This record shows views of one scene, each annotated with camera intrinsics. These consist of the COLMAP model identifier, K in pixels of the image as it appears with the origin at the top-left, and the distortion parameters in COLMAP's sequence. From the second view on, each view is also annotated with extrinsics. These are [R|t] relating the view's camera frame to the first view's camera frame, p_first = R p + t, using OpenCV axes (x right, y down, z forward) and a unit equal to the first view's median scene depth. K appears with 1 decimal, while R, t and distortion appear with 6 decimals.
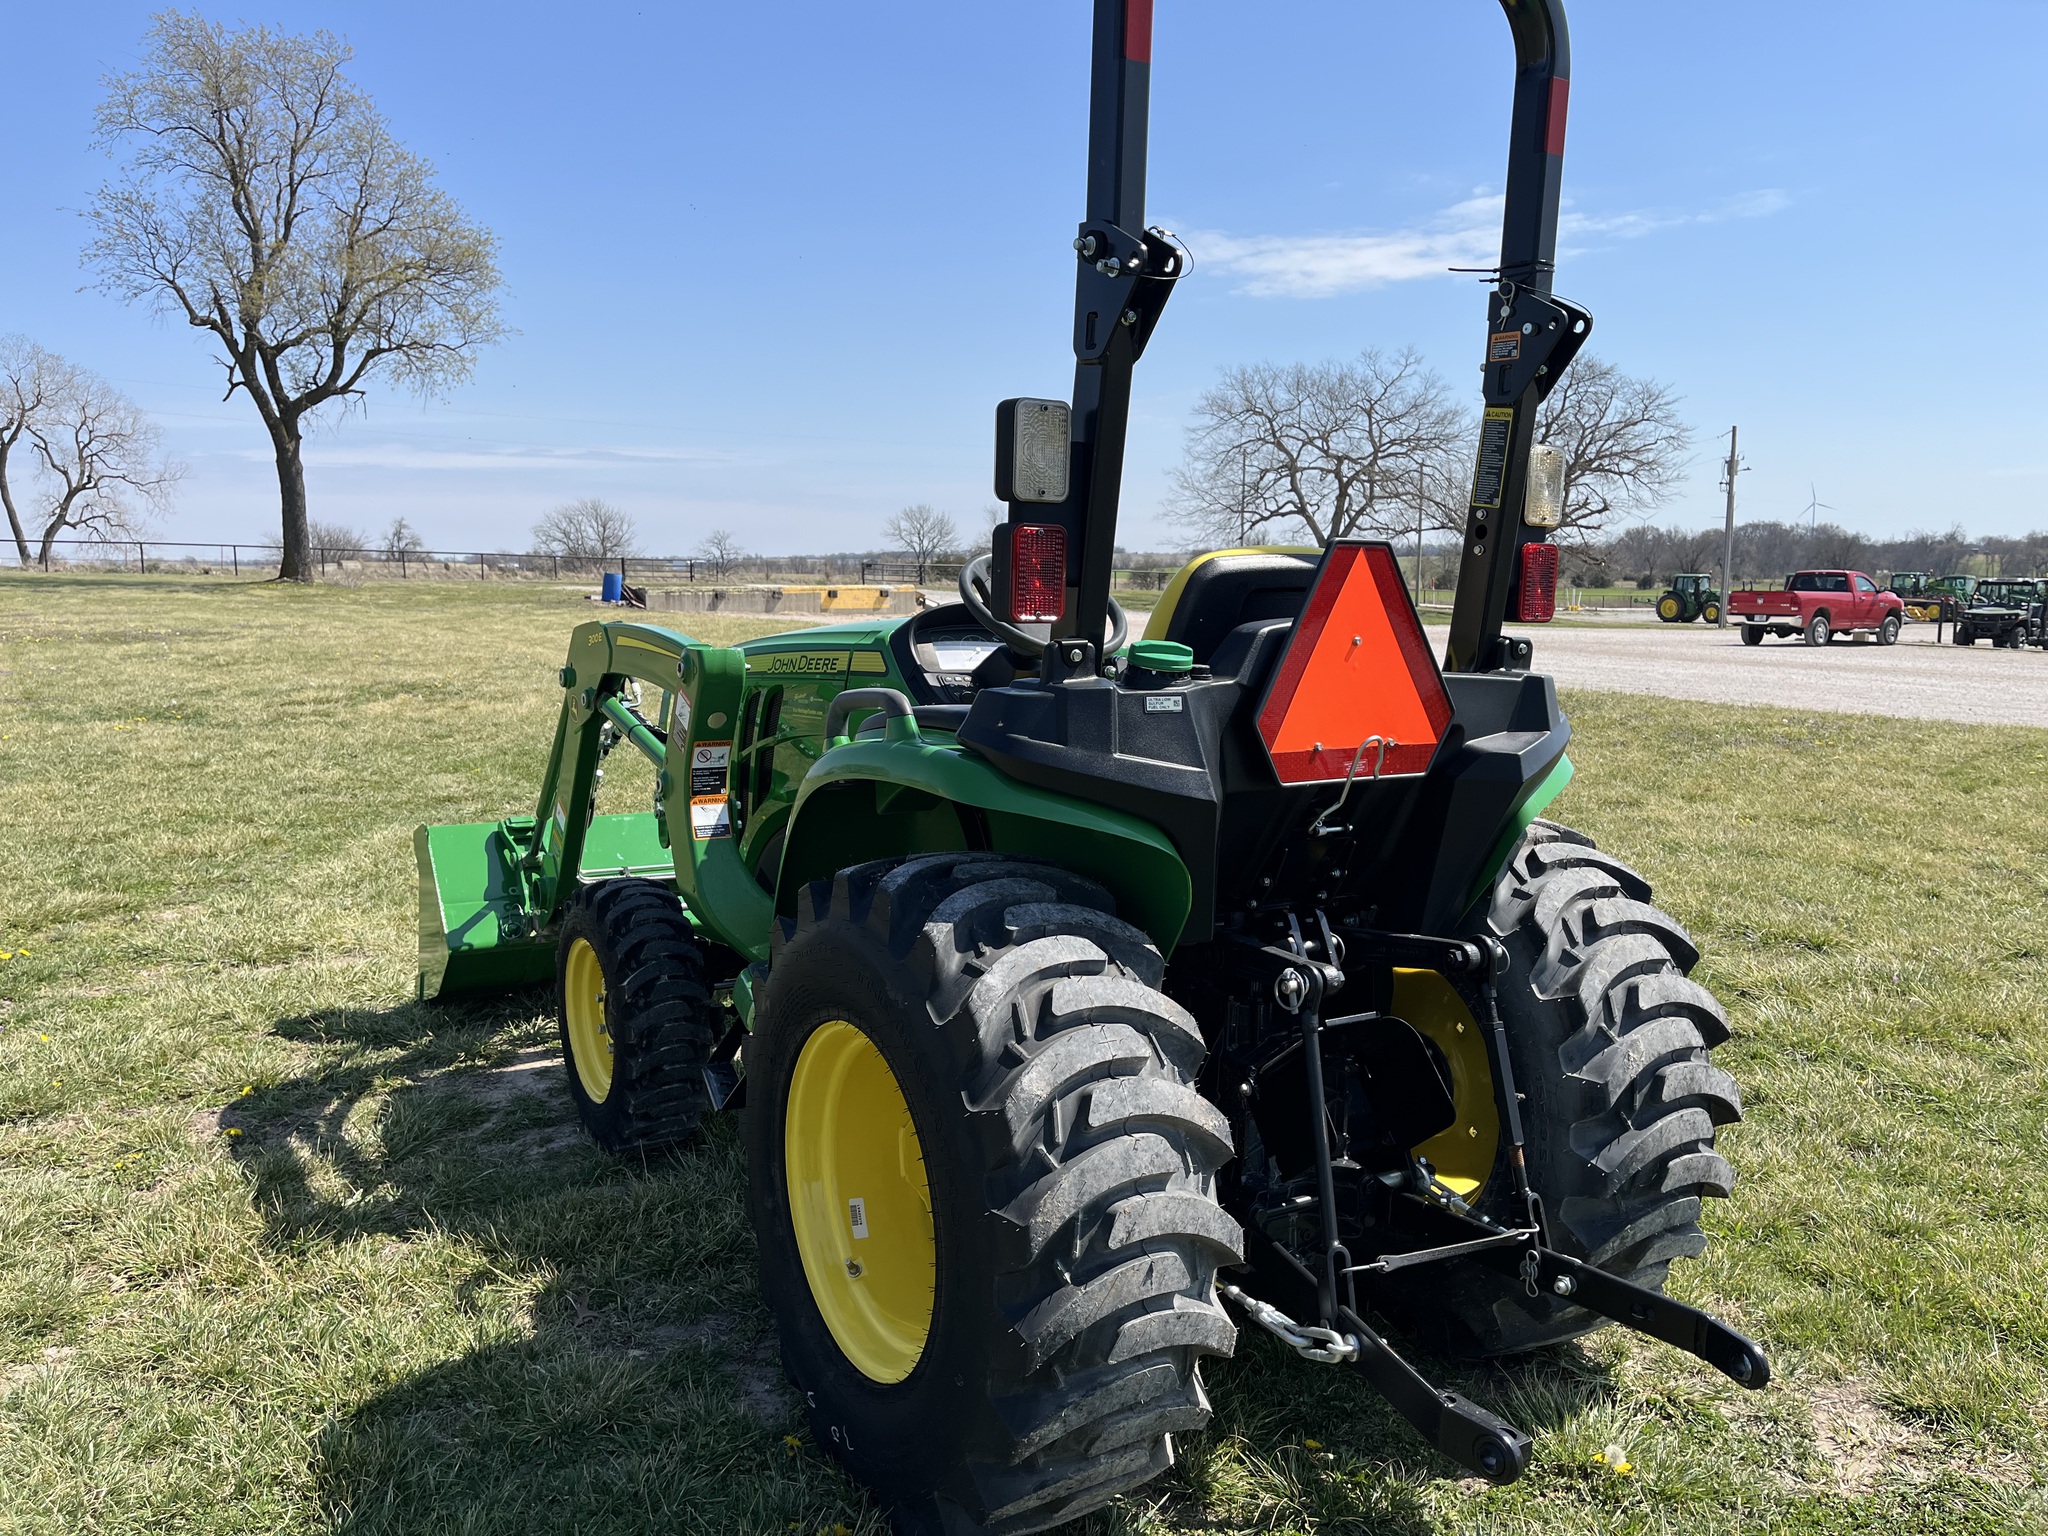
lens RADIAL K [[1547.5, 0, 1014.3], [0, 1547.5, 760.1], [0, 0, 1]] dist [0.062303, -0.094537]
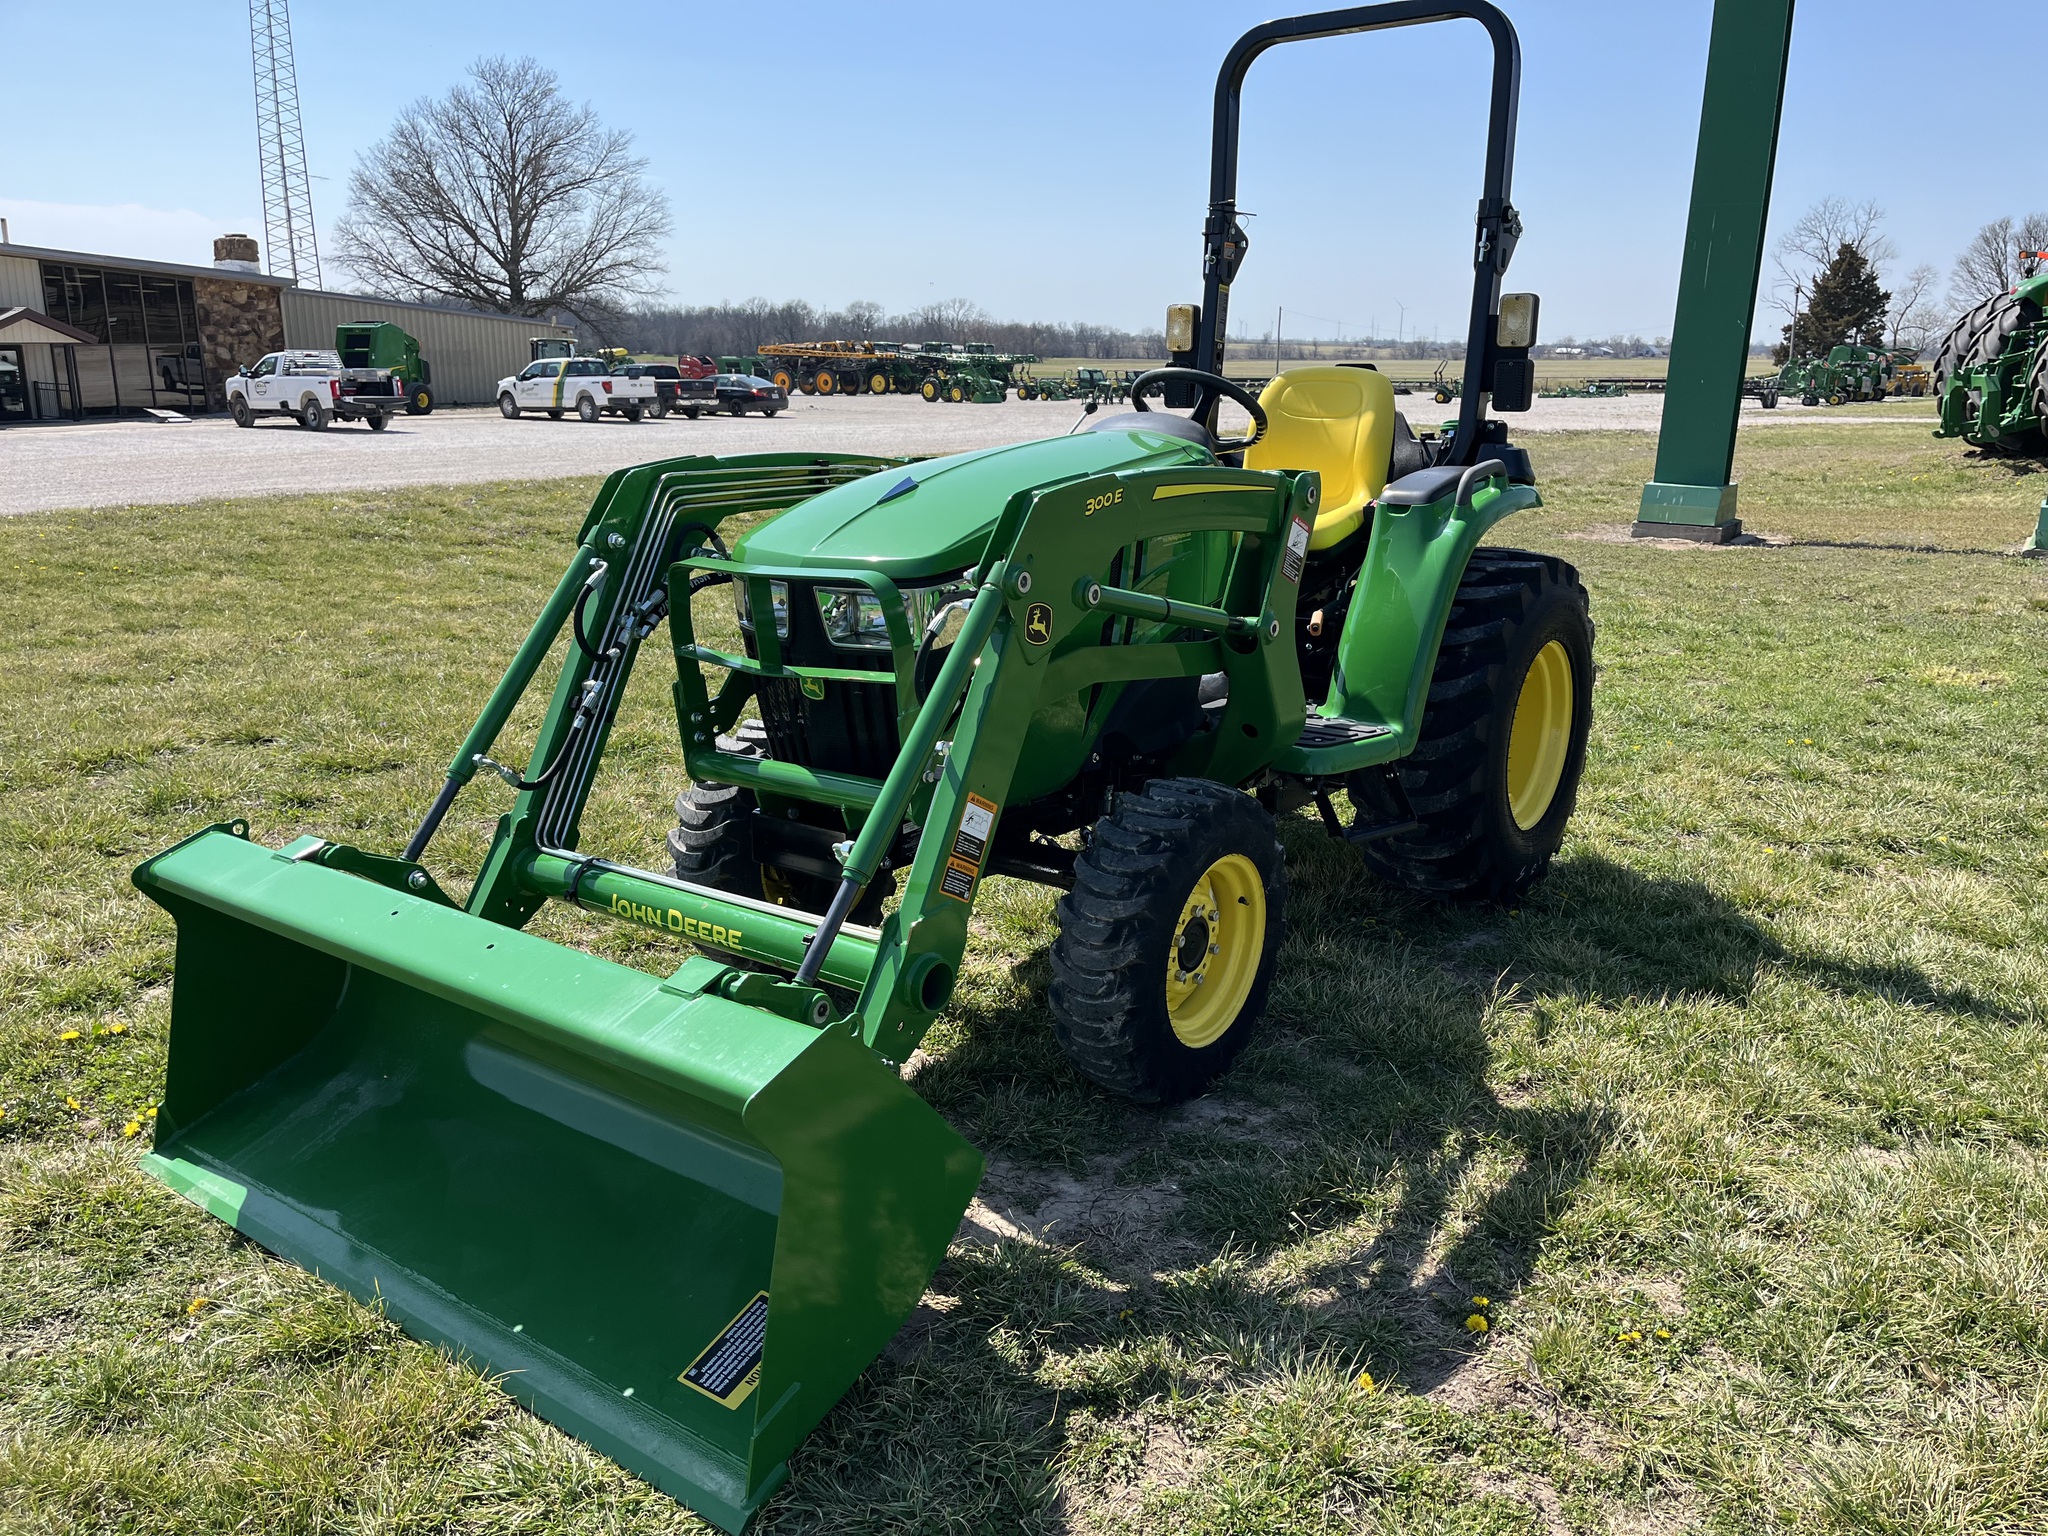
lens RADIAL K [[1547.5, 0, 1044.2], [0, 1547.5, 785.3], [0, 0, 1]] dist [0.062303, -0.094537]
pose [[-0.377554, -0.254547, 0.890314, -0.075791], [0.102019, 0.944188, 0.313212, -0.014826], [-0.920351, 0.209084, -0.330513, 0.106488]]
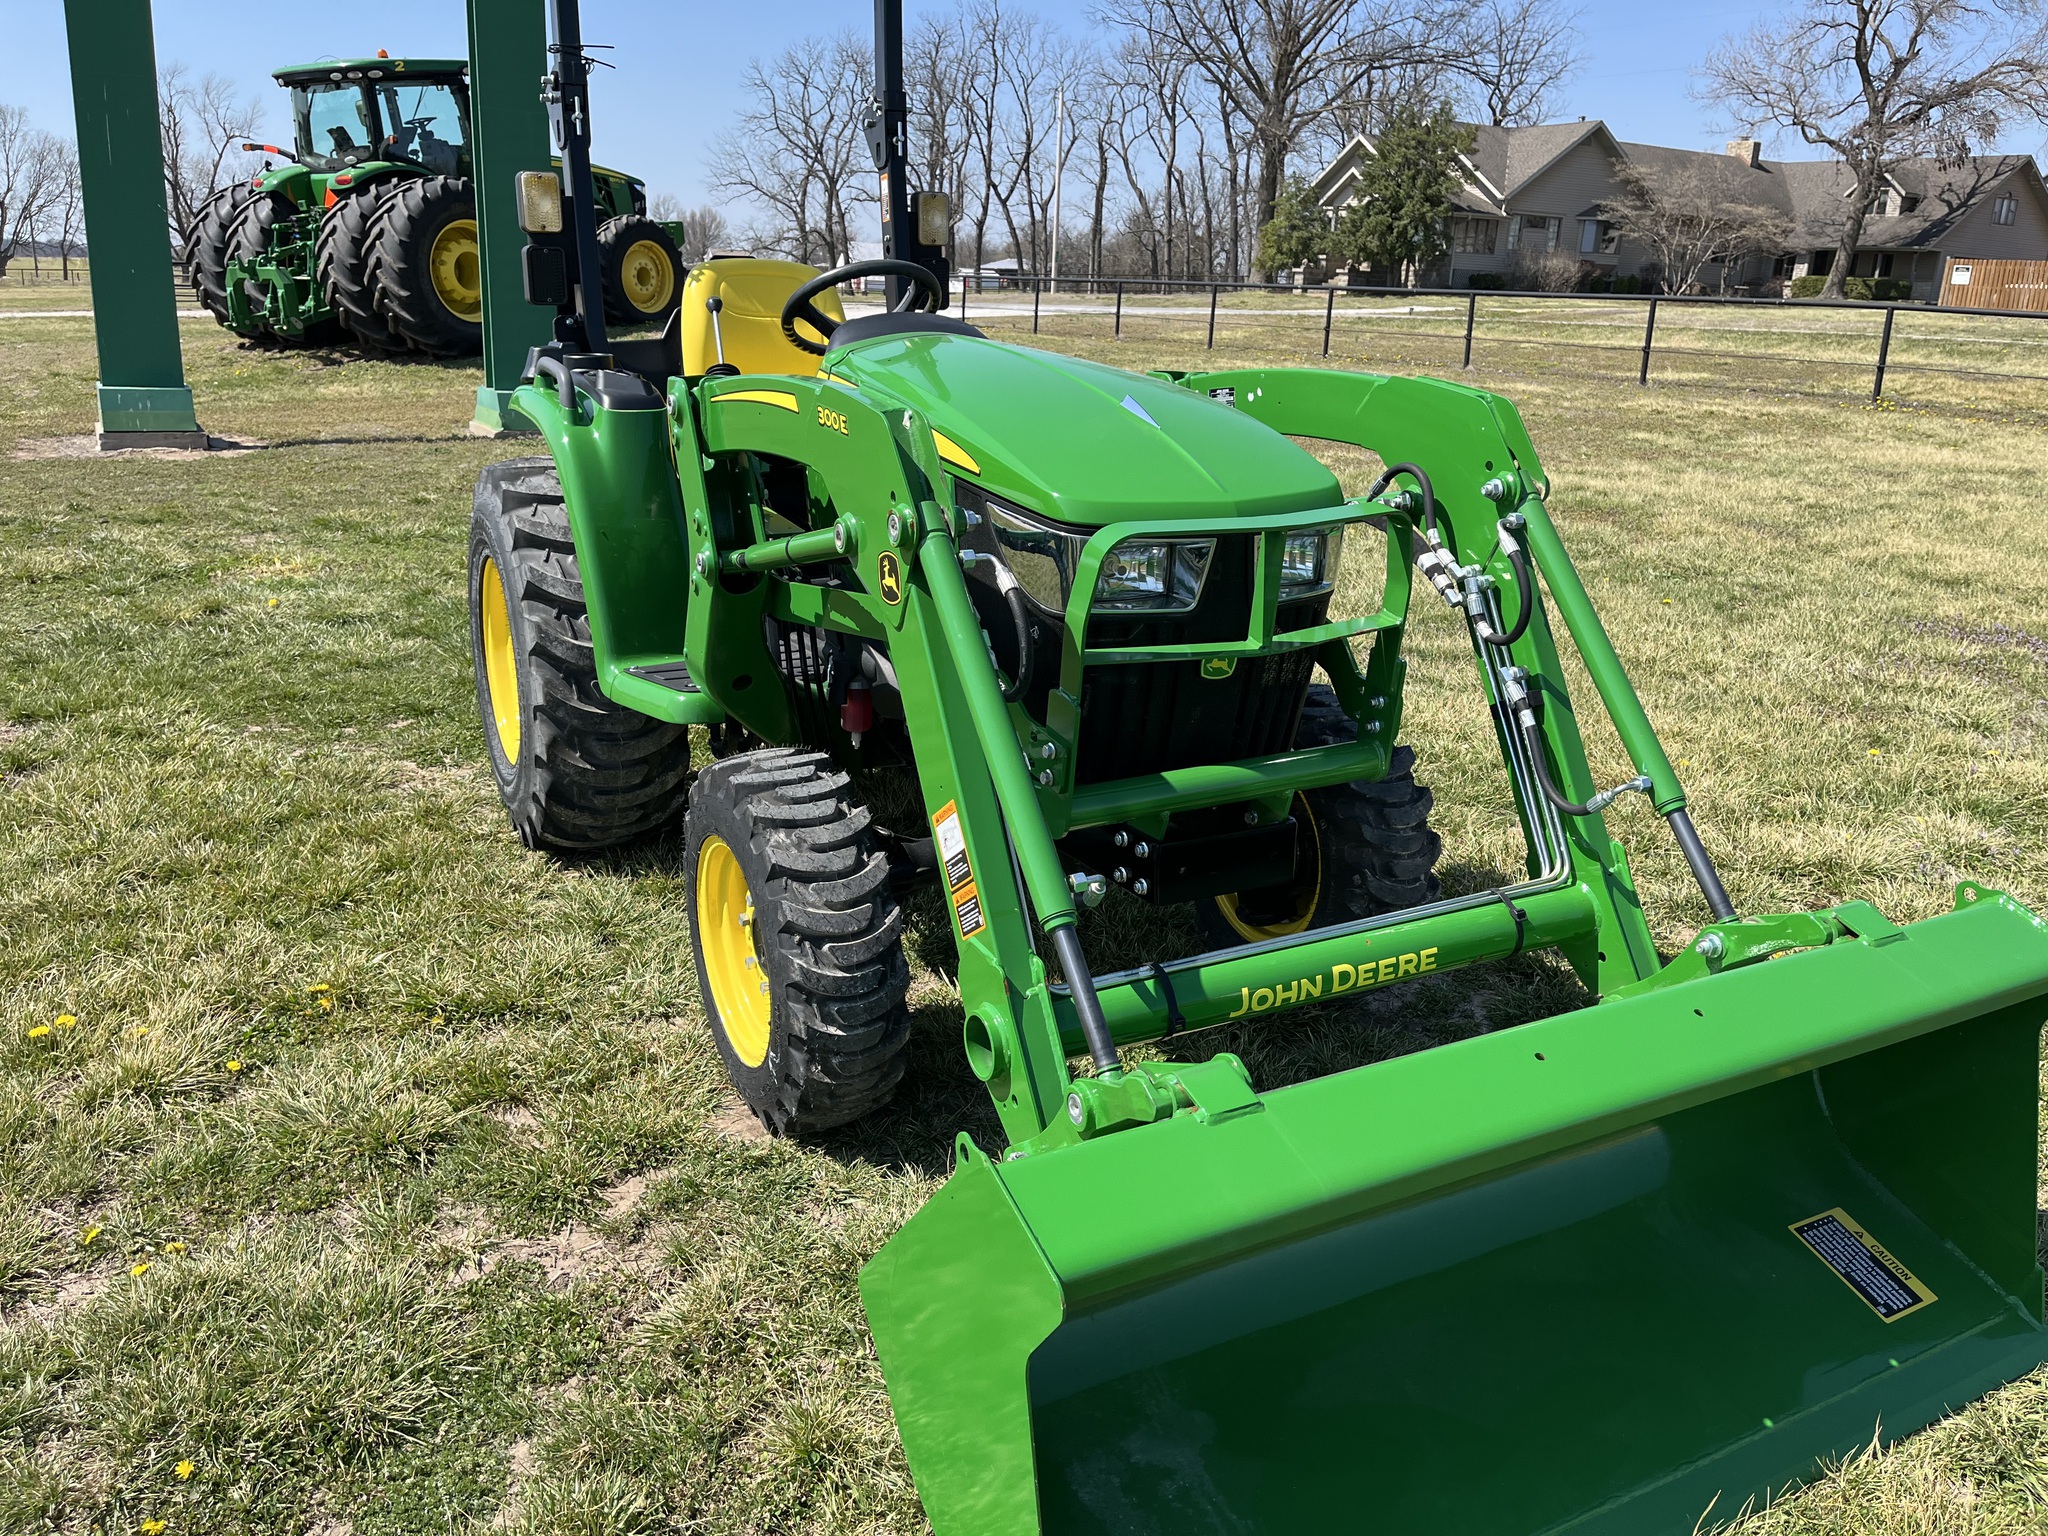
lens RADIAL K [[1547.5, 0, 1021.1], [0, 1547.5, 755.0], [0, 0, 1]] dist [0.062303, -0.094537]
pose [[-0.997348, -0.054625, 0.048087, -0.010709], [-0.030880, 0.915973, 0.400050, -0.017109], [-0.065899, 0.397504, -0.915231, 0.141591]]
